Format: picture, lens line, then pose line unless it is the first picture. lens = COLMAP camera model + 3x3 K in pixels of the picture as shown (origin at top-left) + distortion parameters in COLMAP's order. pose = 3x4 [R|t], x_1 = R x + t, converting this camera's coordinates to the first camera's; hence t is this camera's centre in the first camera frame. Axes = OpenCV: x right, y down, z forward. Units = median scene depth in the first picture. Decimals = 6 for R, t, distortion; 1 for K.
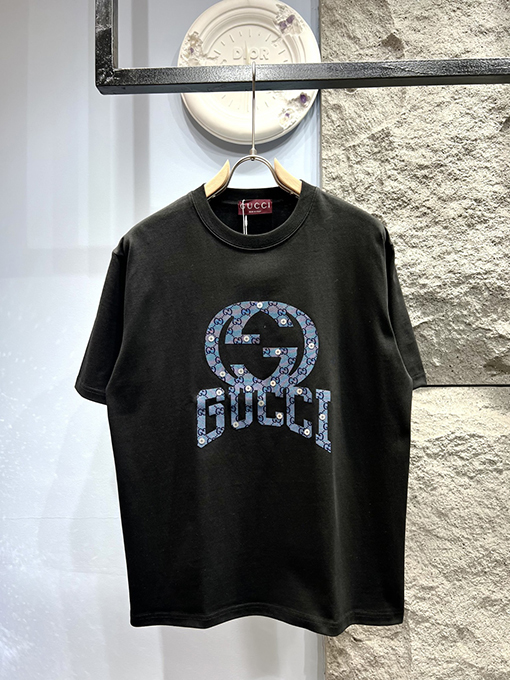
lens RADIAL K [[446.3, 0, 255.0], [0, 446.3, 340.0], [0, 0, 1]] dist [-0.033353, -0.001259]
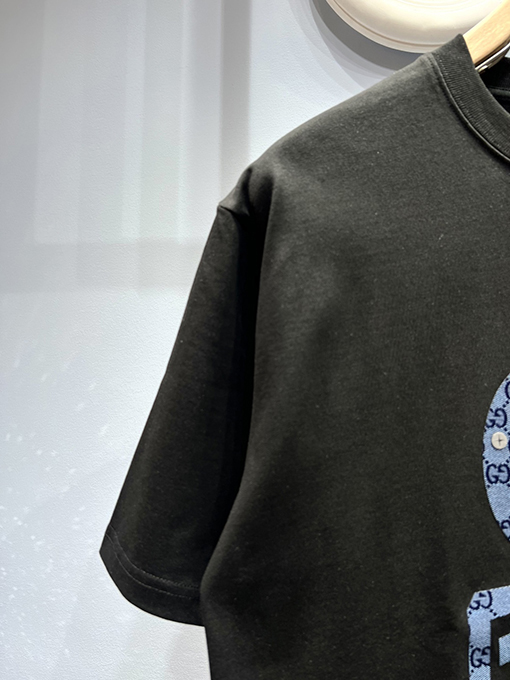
lens RADIAL K [[446.3, 0, 255.0], [0, 446.3, 340.0], [0, 0, 1]] dist [-0.033353, -0.001259]
pose [[0.998416, 0.005002, -0.056033, -0.217225], [-0.009551, 0.996652, -0.081203, -0.041567], [0.055439, 0.081609, 0.995121, 0.505448]]
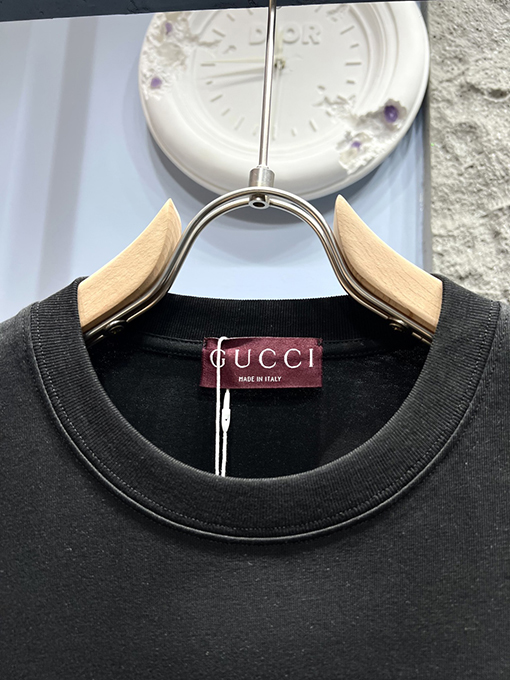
lens RADIAL K [[446.3, 0, 255.0], [0, 446.3, 340.0], [0, 0, 1]] dist [-0.033353, -0.001259]
pose [[0.995263, 0.045090, -0.086127, 0.016231], [-0.061830, 0.977251, -0.202875, -0.209968], [0.075021, 0.207240, 0.975409, 0.592826]]
